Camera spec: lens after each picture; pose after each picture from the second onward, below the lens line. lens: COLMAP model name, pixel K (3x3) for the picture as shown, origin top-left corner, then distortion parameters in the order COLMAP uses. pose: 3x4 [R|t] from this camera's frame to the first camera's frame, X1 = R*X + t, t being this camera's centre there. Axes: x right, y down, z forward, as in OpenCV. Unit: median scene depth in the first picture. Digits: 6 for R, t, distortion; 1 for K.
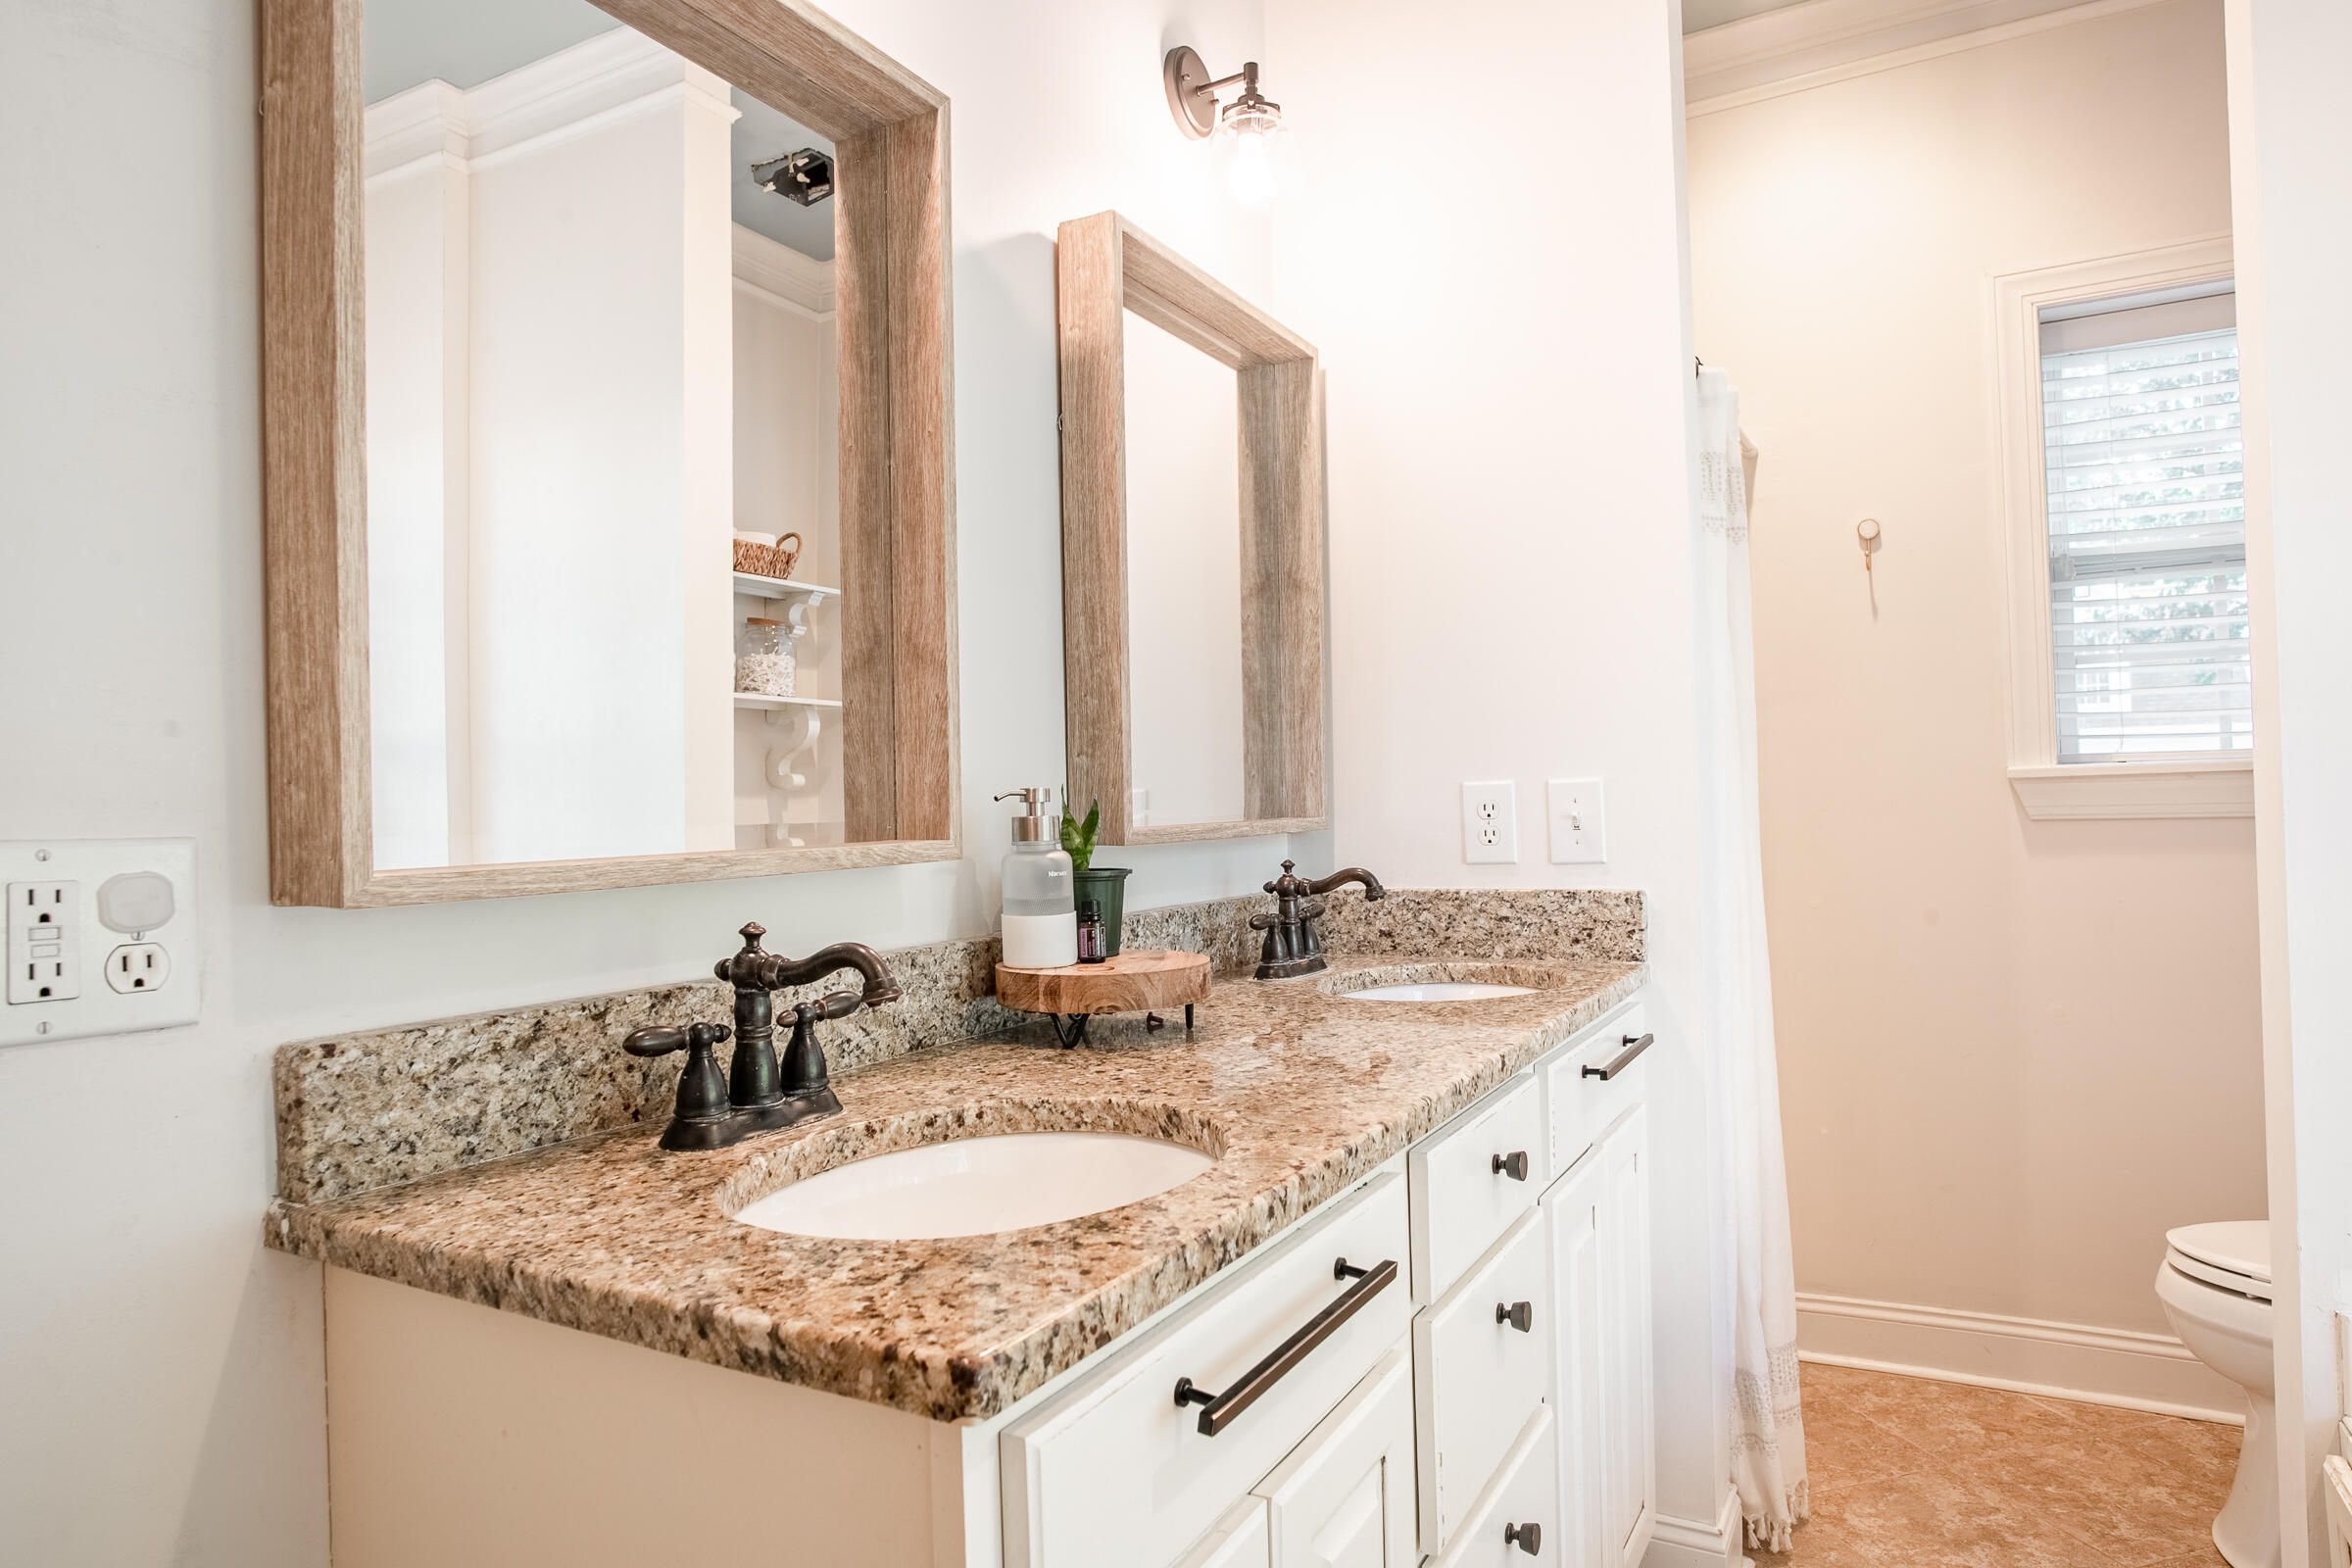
lens RADIAL K [[1365.4, 0, 1179.6], [0, 1365.4, 788.6], [0, 0, 1]] dist [-0.034334, 0.009359]
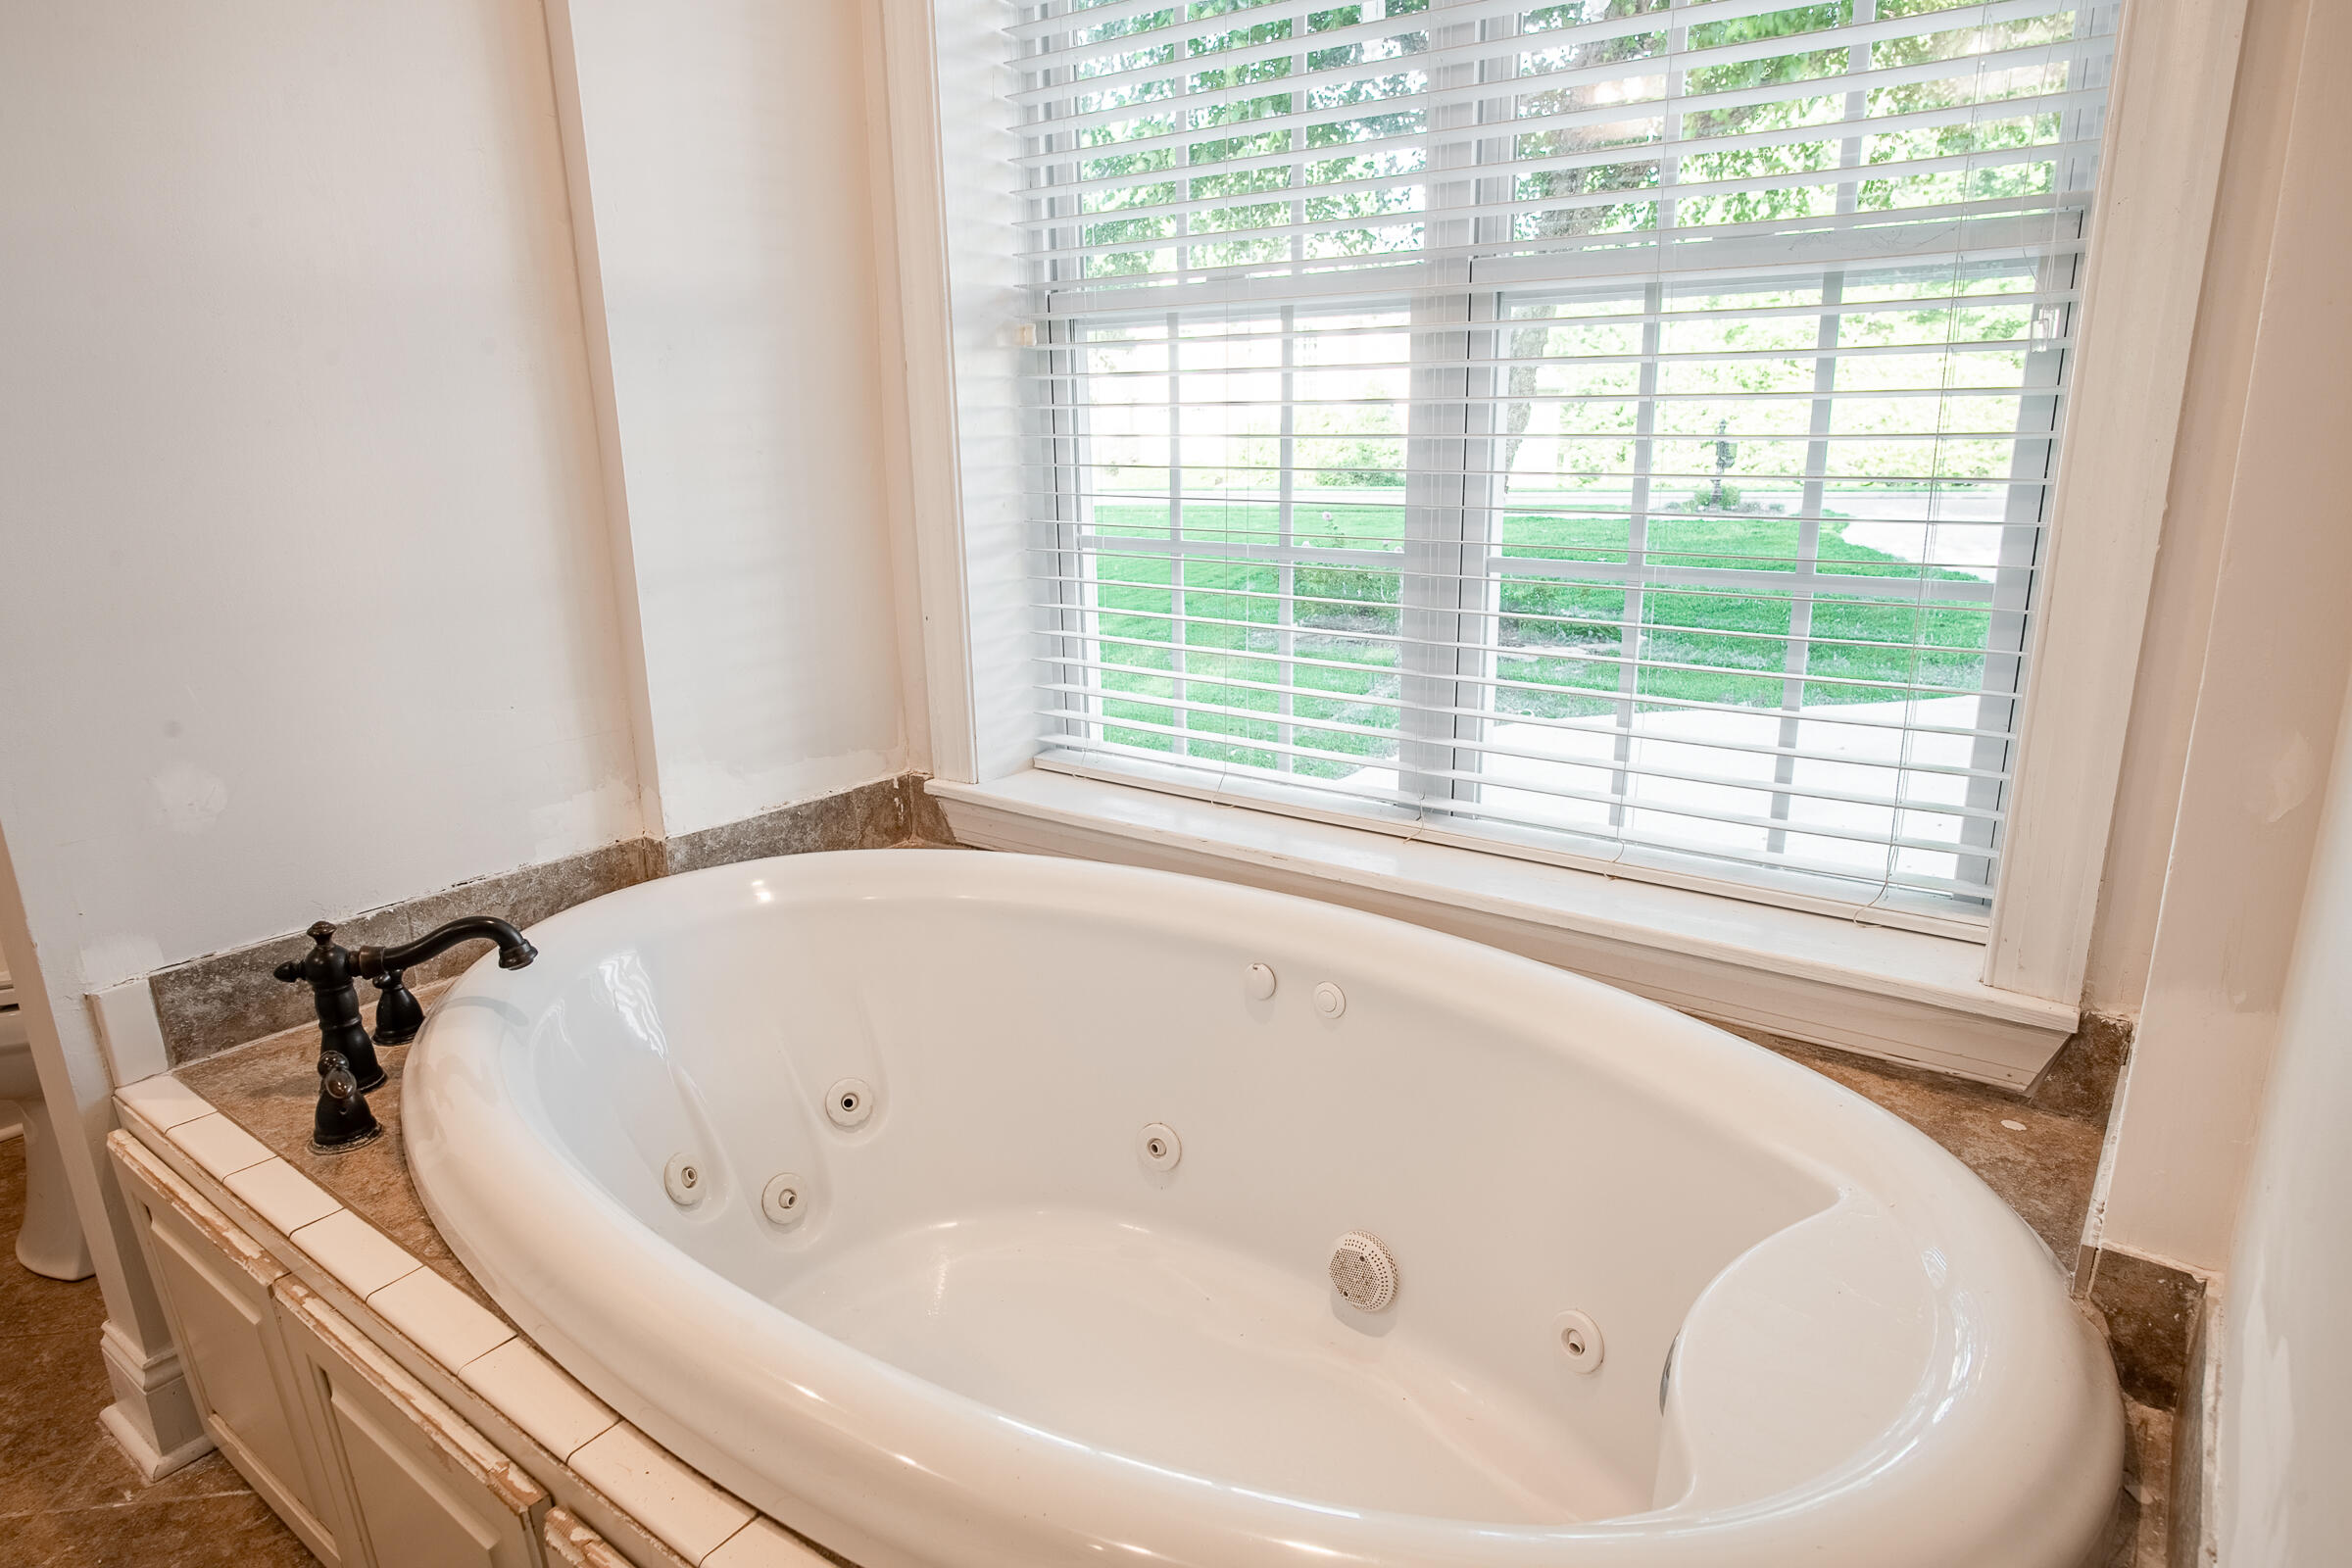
lens RADIAL K [[1365.4, 0, 1177.9], [0, 1365.4, 793.3], [0, 0, 1]] dist [-0.034334, 0.009359]
pose [[0.137656, -0.241337, 0.960628, 0.143255], [0.007806, 0.970096, 0.242597, 0.038529], [-0.990449, -0.025896, 0.135423, 0.157304]]
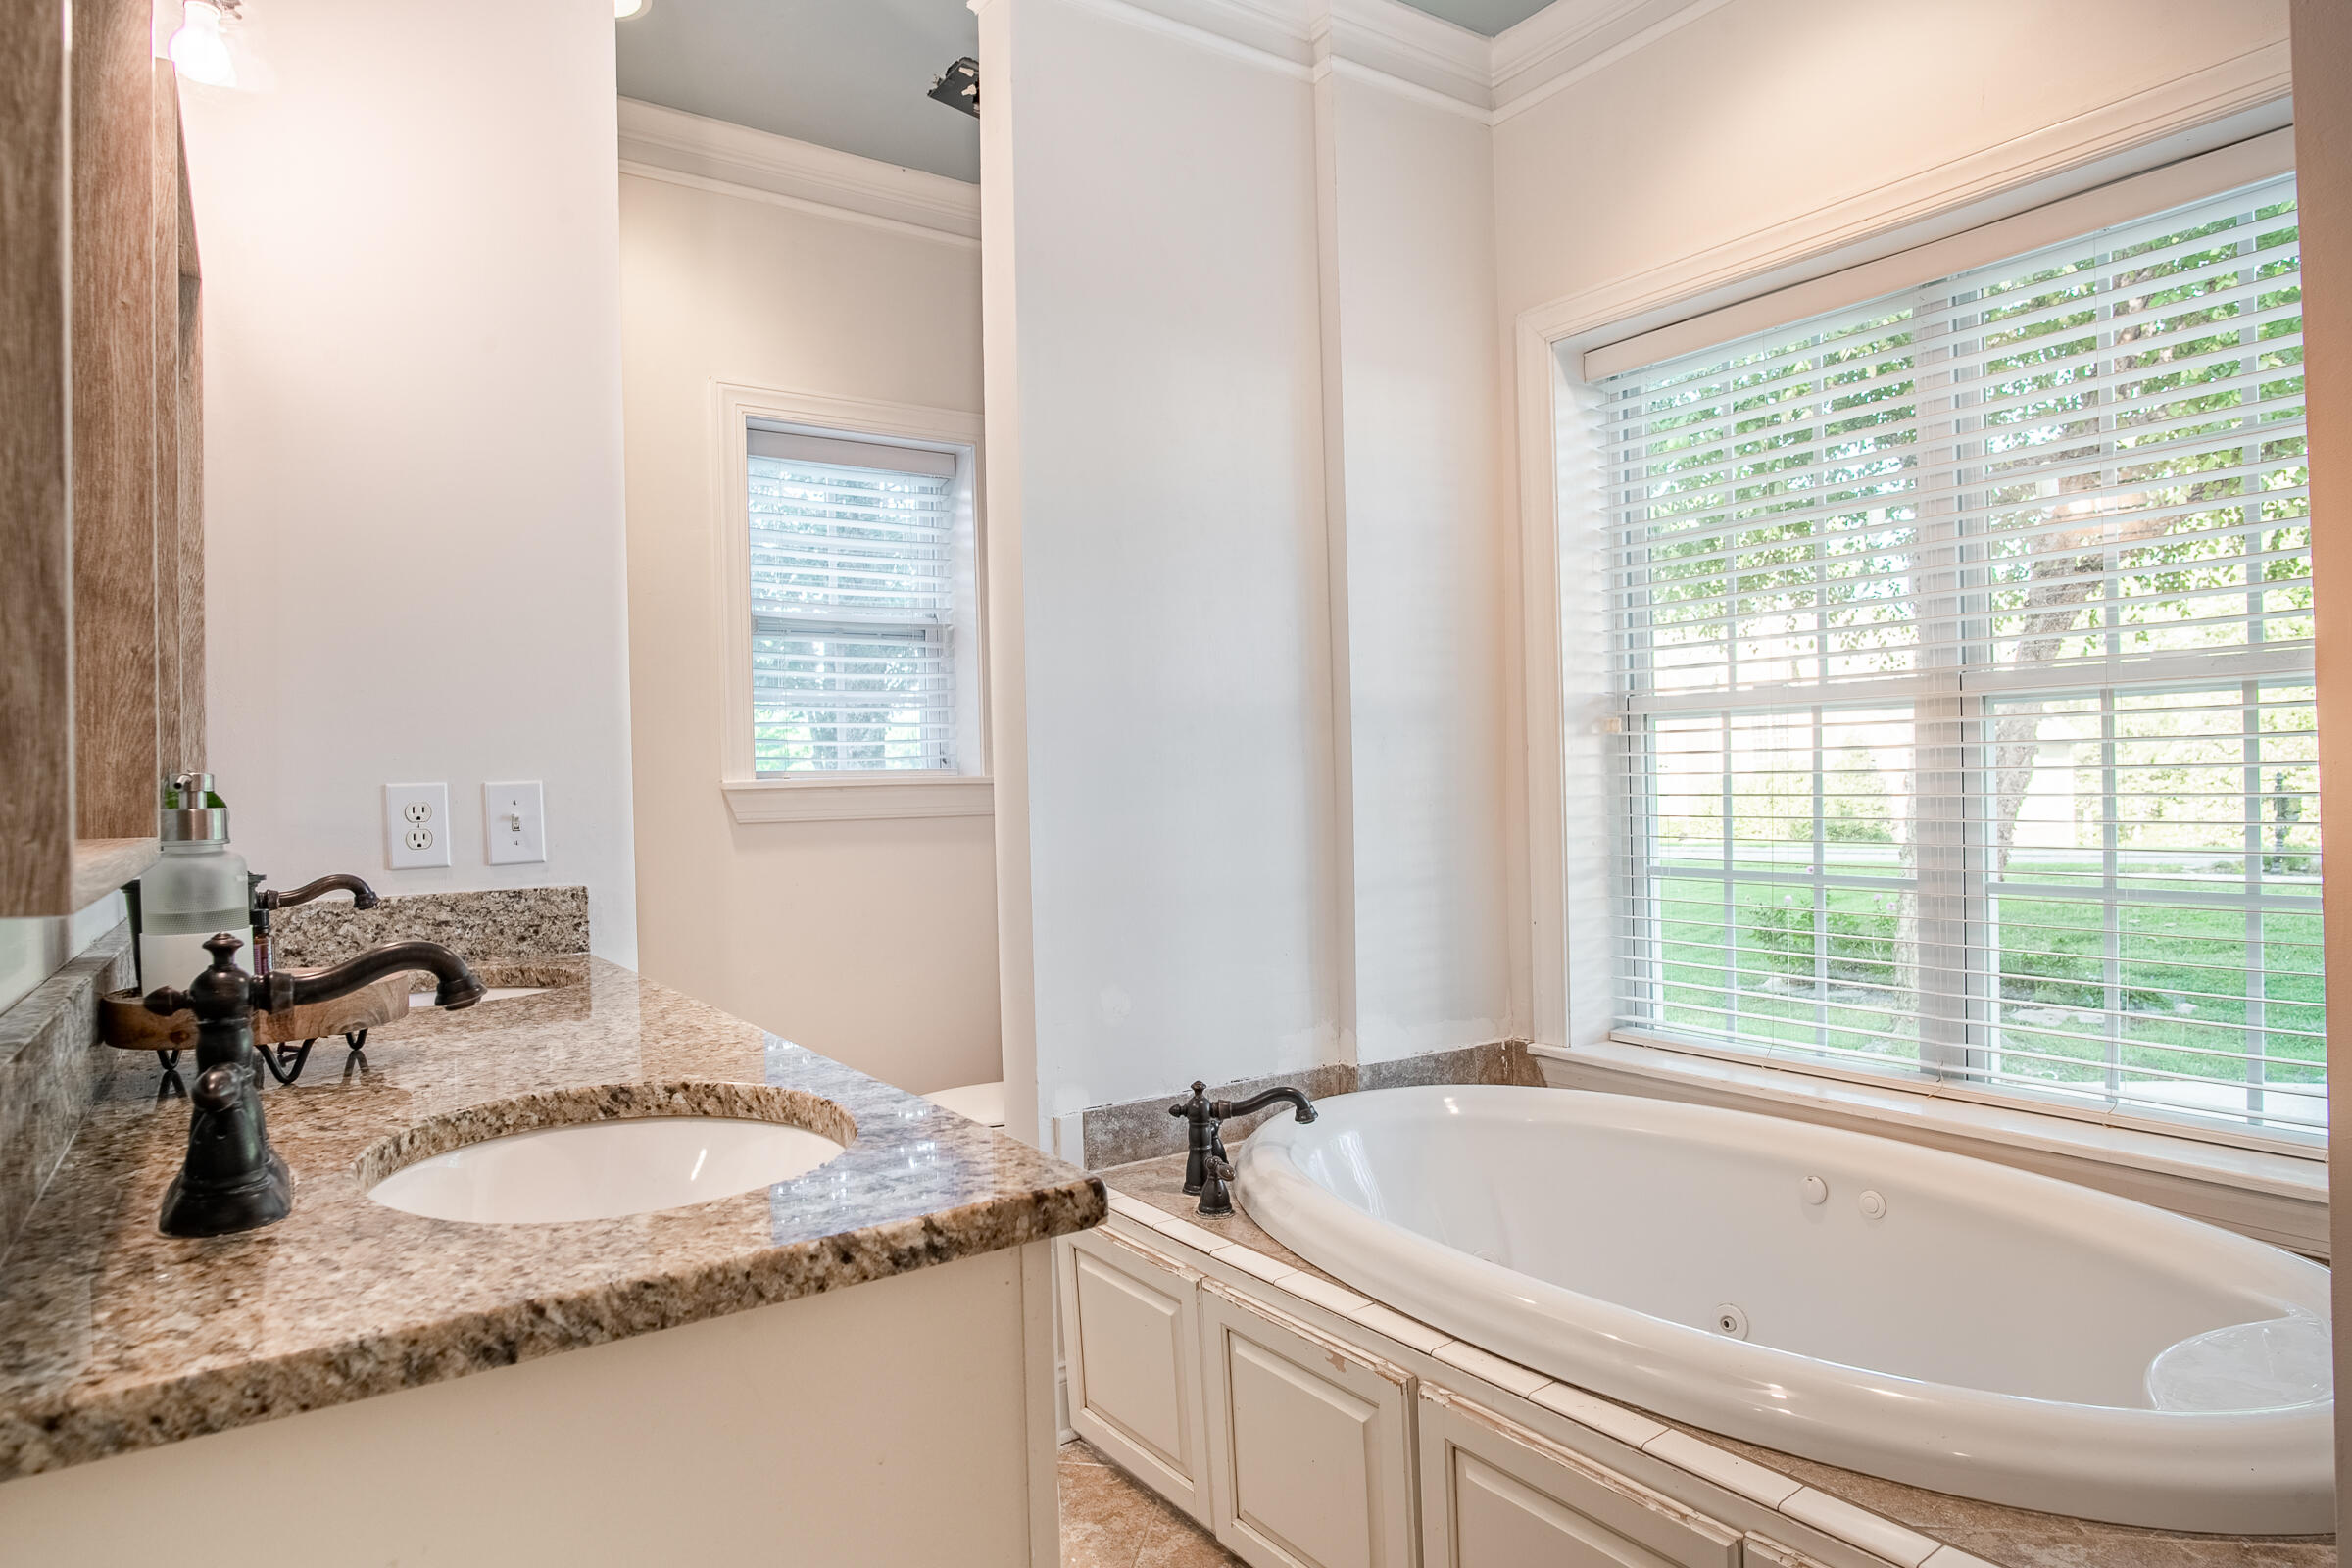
lens RADIAL K [[1365.4, 0, 1175.4], [0, 1365.4, 789.9], [0, 0, 1]] dist [-0.034334, 0.009359]
pose [[0.446959, 0.011529, 0.894480, -0.955324], [0.004964, 0.999870, -0.015368, 0.041564], [-0.894541, 0.011309, 0.446844, 0.230519]]
